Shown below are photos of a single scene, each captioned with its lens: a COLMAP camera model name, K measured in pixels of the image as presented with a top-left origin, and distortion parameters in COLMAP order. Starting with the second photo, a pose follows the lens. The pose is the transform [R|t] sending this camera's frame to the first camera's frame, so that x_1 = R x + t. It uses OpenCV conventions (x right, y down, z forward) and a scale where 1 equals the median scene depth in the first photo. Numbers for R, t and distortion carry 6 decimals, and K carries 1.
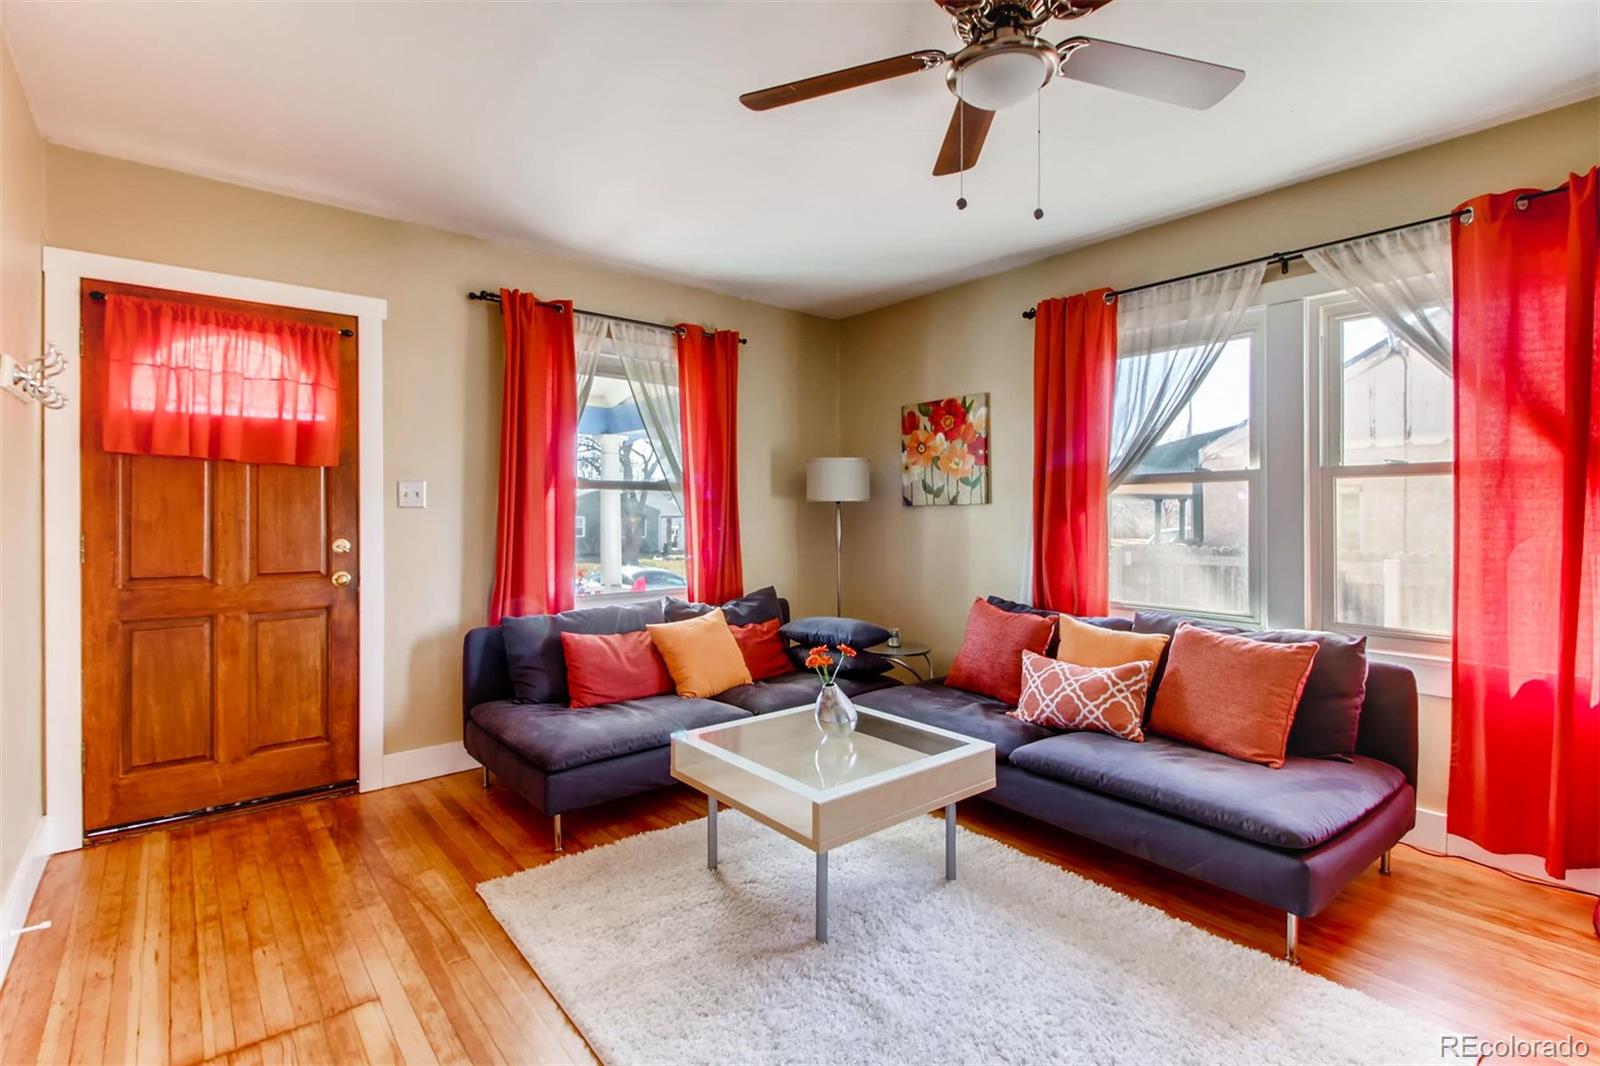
lens RADIAL K [[746.1, 0, 793.7], [0, 746.1, 518.1], [0, 0, 1]] dist [0.025361, -0.014960]
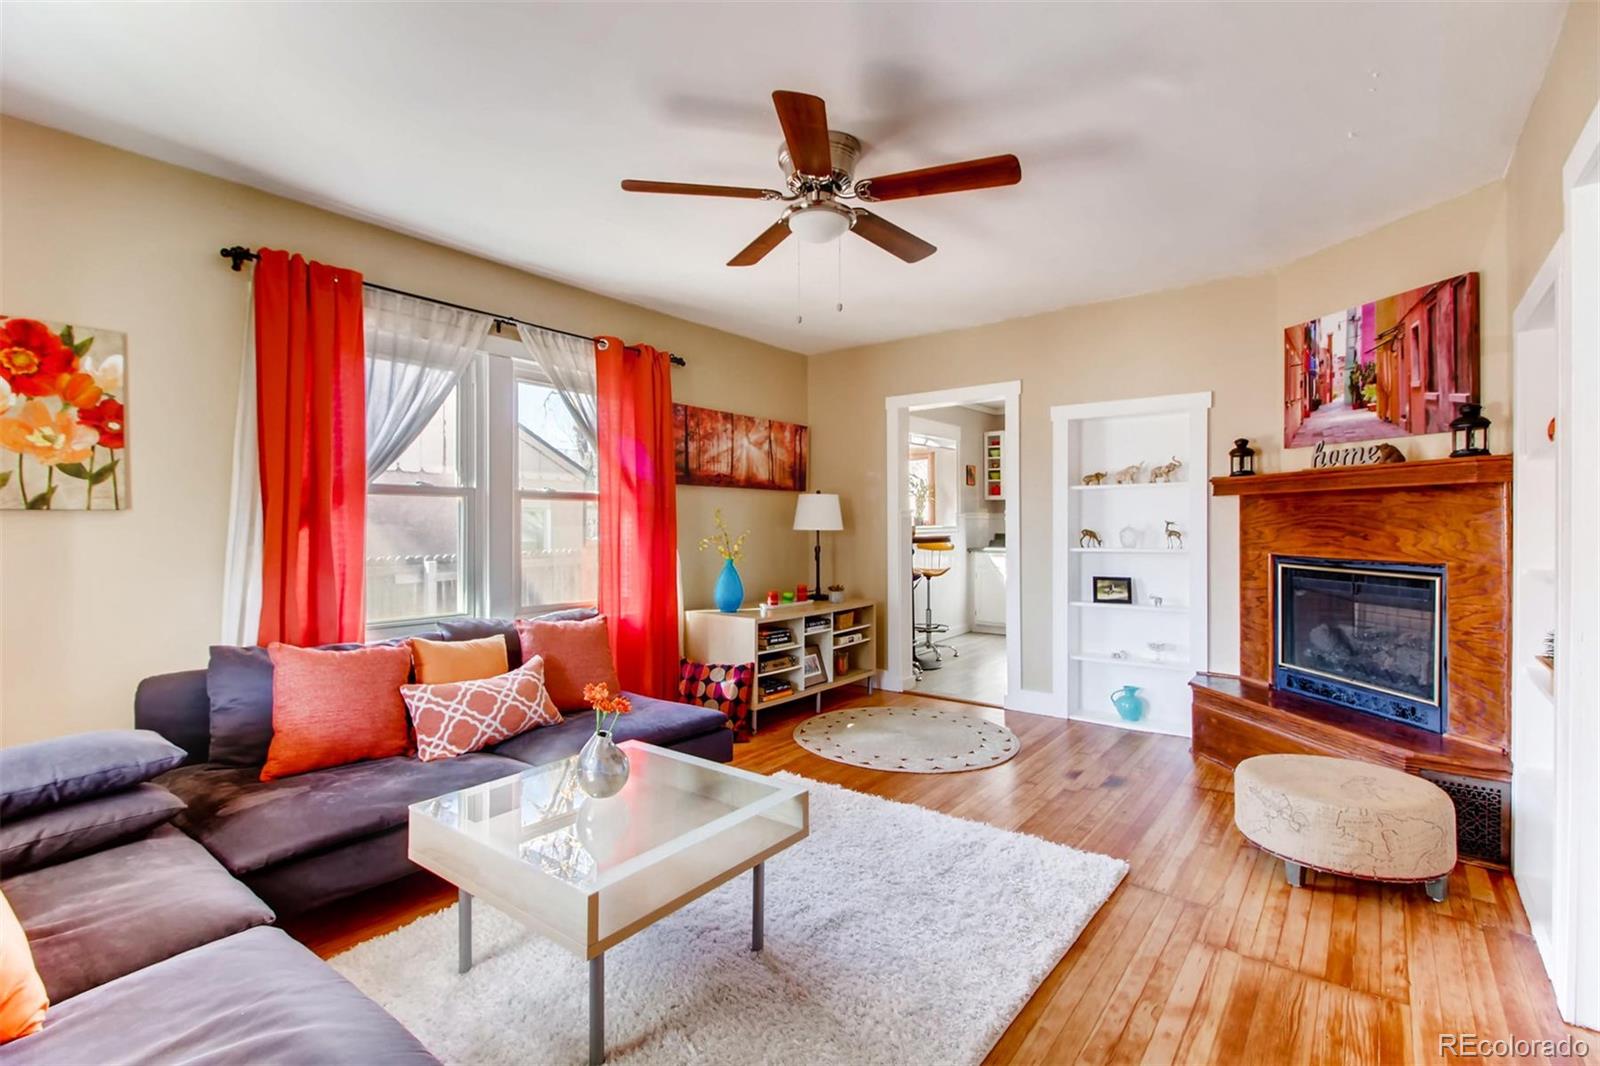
lens RADIAL K [[746.1, 0, 793.7], [0, 746.1, 518.1], [0, 0, 1]] dist [0.025361, -0.014960]
pose [[-0.215686, 0.010466, 0.976407, -0.649799], [0.003788, 0.999944, -0.009882, -0.004766], [-0.976455, 0.001567, -0.215714, 0.787041]]
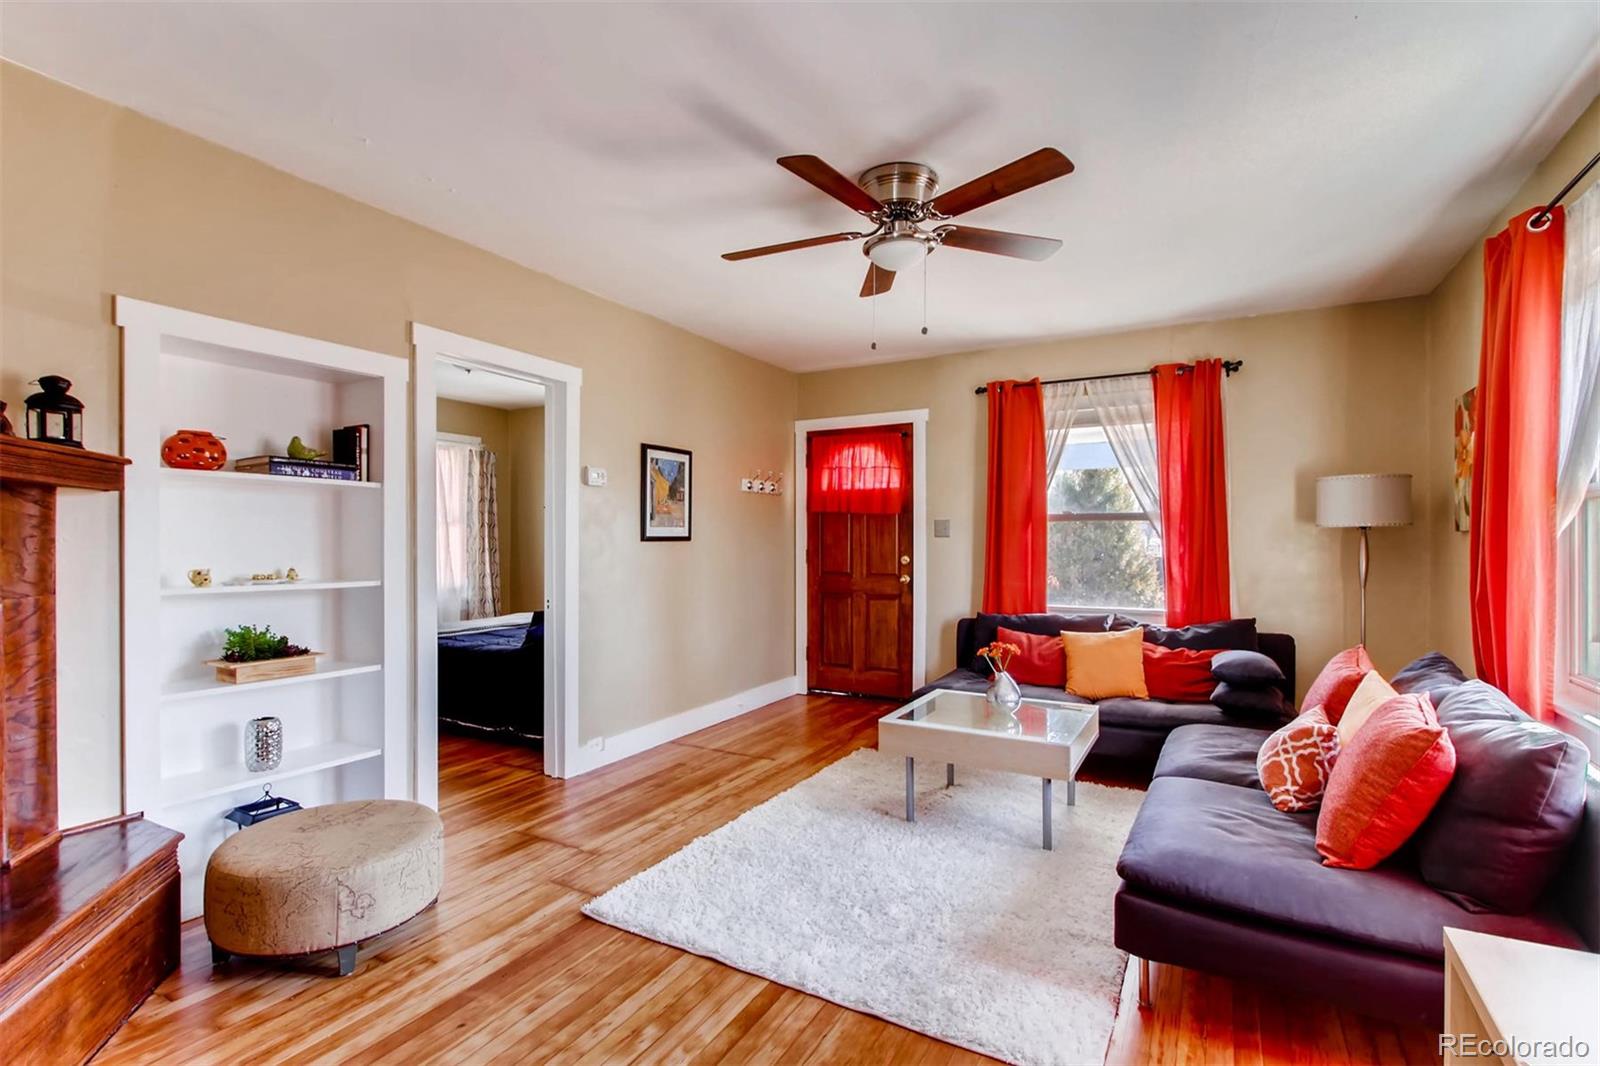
lens RADIAL K [[763.2, 0, 795.6], [0, 763.2, 558.7], [0, 0, 1]] dist [0.027399, -0.015943]
pose [[0.362335, 0.023745, -0.931746, 0.935496], [-0.005764, 0.999713, 0.023236, -0.004591], [0.932030, -0.003049, 0.362368, 0.147182]]
